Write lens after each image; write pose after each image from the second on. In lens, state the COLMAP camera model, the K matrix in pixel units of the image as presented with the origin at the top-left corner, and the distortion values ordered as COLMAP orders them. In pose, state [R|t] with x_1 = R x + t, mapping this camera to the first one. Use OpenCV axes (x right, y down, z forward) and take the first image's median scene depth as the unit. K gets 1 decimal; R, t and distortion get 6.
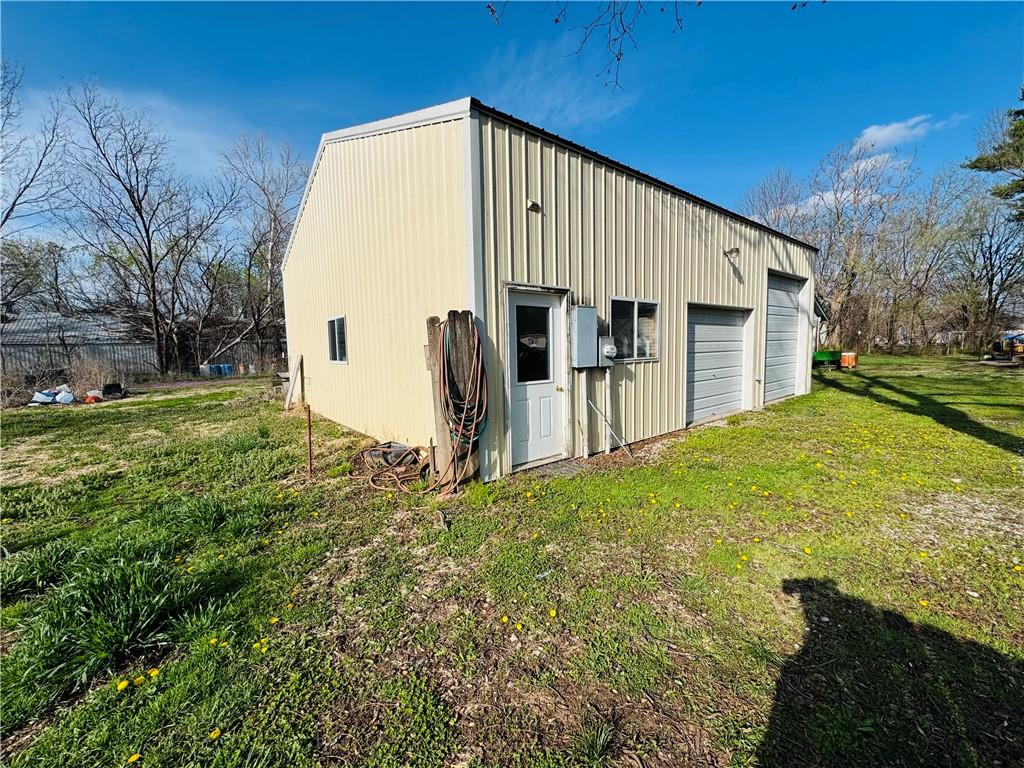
lens RADIAL K [[412.0, 0, 512.0], [0, 412.0, 384.0], [0, 0, 1]] dist [0.000444, -0.000071]
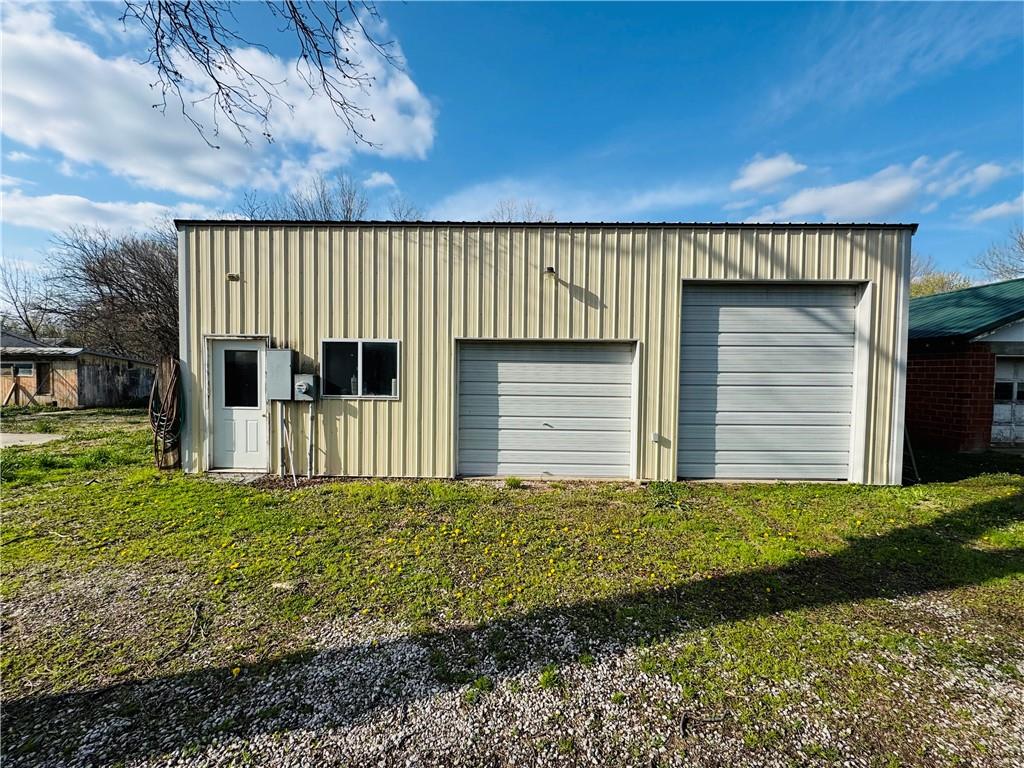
lens RADIAL K [[412.0, 0, 512.0], [0, 412.0, 384.0], [0, 0, 1]] dist [0.000444, -0.000071]
pose [[0.758194, 0.055105, -0.649697, 1.428712], [-0.086704, 0.996094, -0.016698, -0.121598], [0.646239, 0.068992, 0.760010, 0.510529]]
